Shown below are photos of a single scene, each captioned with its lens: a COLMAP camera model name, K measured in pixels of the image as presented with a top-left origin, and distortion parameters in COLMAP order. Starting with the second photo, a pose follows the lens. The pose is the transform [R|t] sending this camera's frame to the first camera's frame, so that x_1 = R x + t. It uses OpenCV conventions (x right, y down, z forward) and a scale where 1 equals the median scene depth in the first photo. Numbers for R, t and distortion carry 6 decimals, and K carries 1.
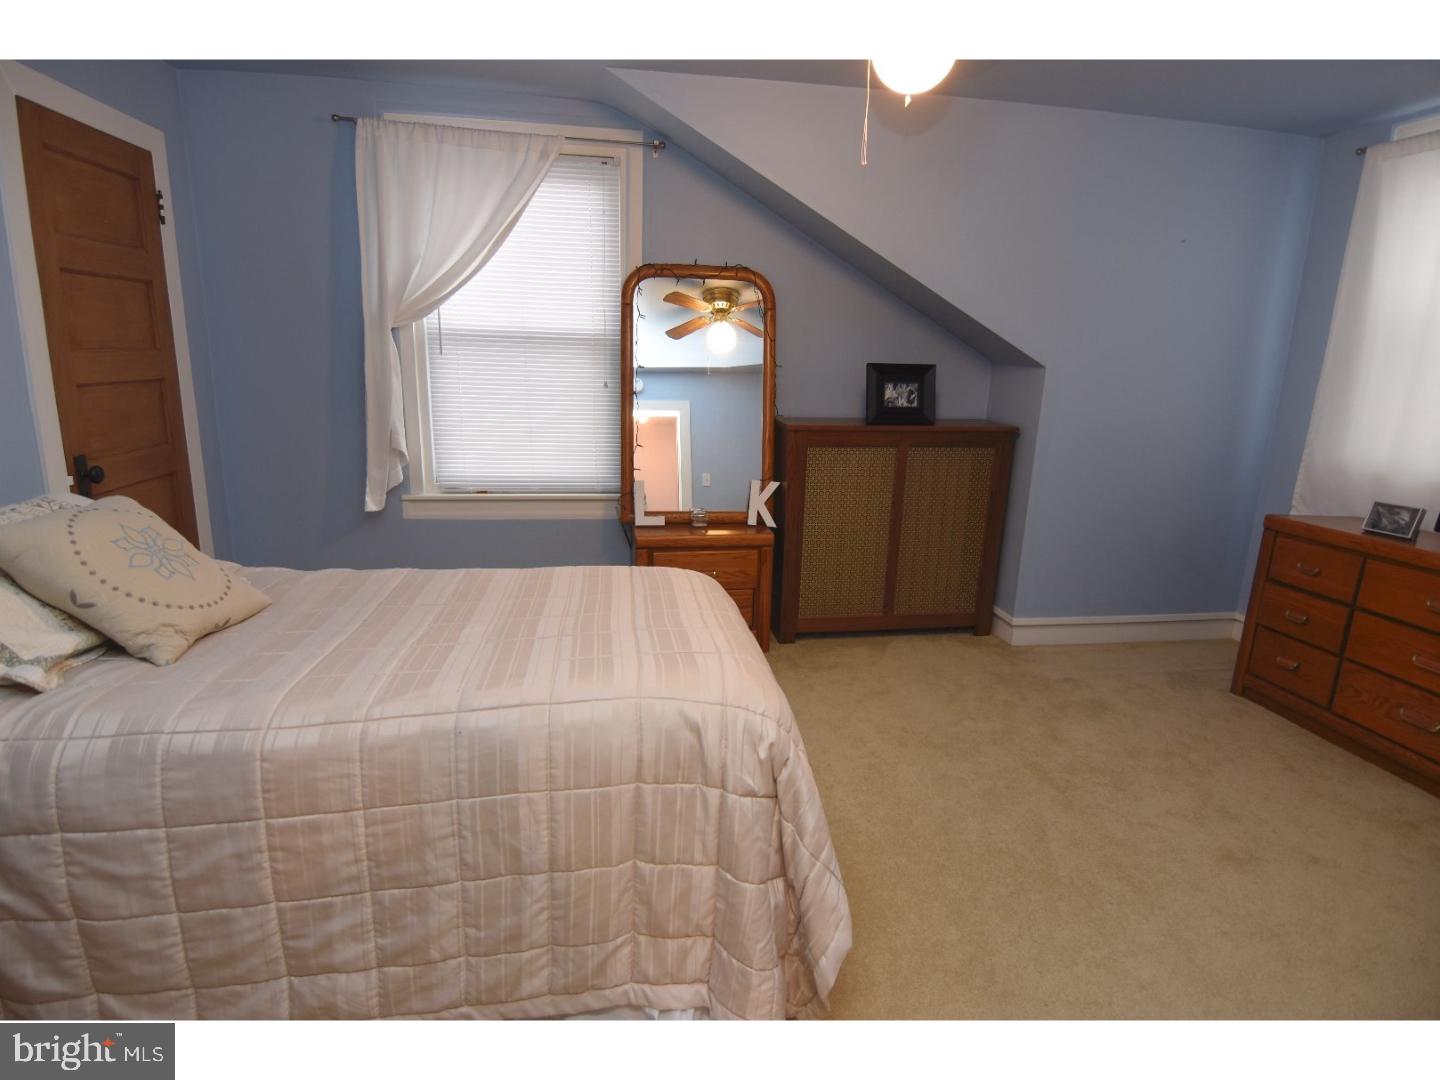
lens RADIAL K [[758.6, 0, 726.9], [0, 758.6, 542.6], [0, 0, 1]] dist [0.000230, -0.019317]
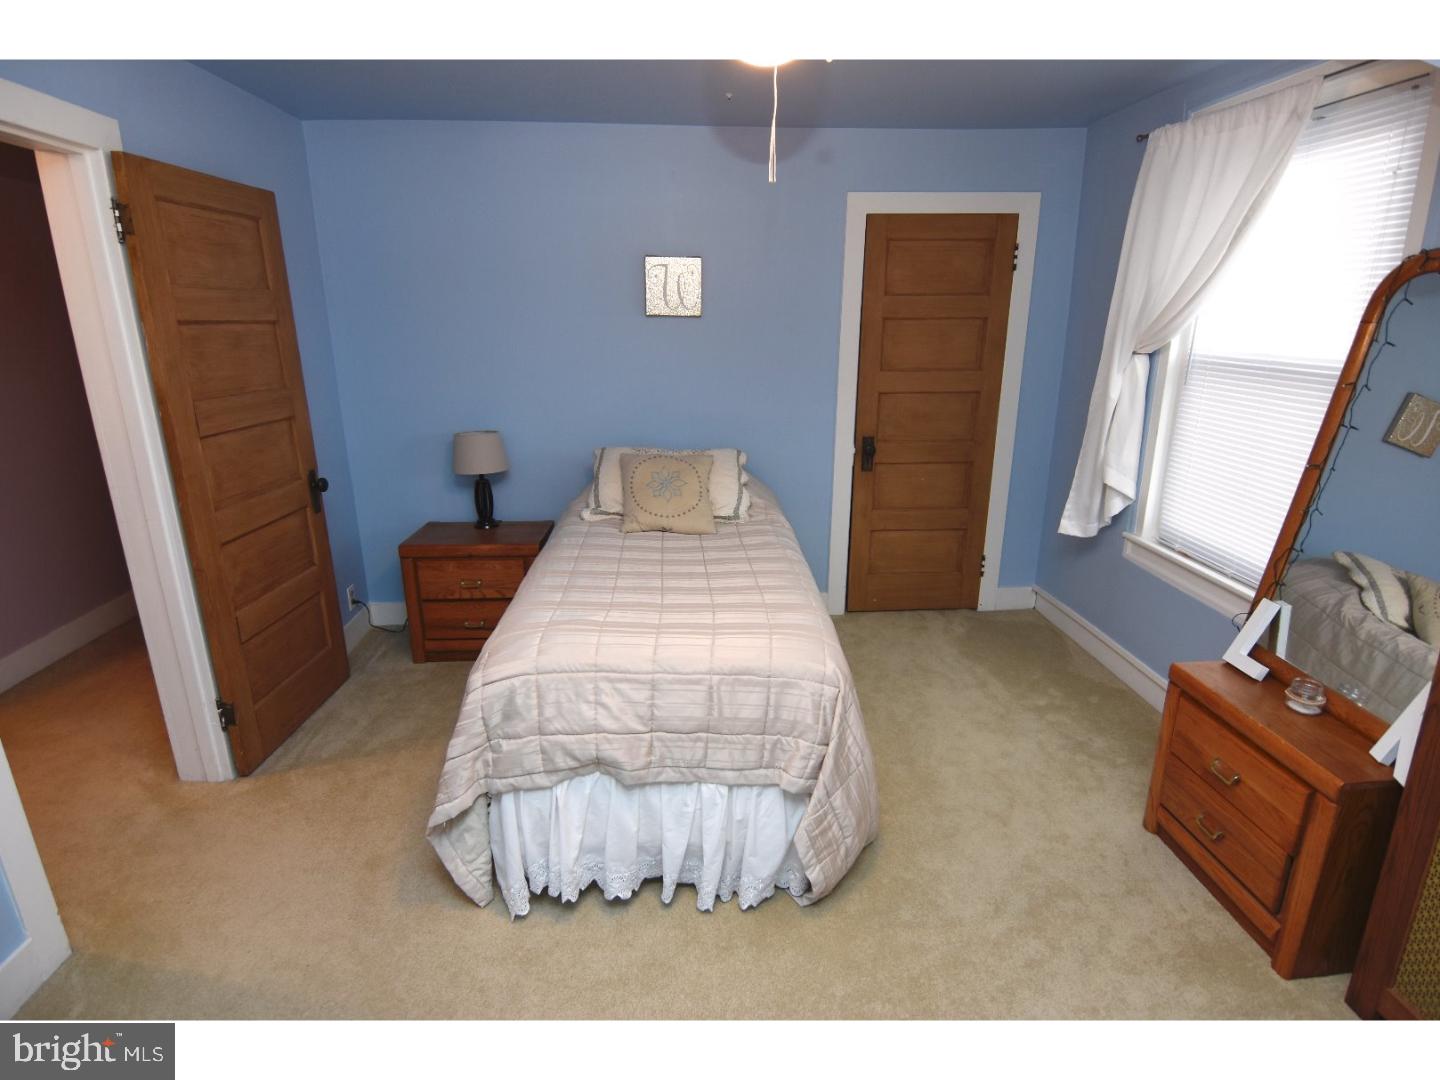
lens RADIAL K [[758.6, 0, 726.9], [0, 758.6, 542.6], [0, 0, 1]] dist [0.000230, -0.019317]
pose [[-0.123644, 0.259311, -0.957847, 0.590207], [-0.229549, 0.931599, 0.281836, -0.222031], [0.965412, 0.254720, -0.055662, 0.651354]]
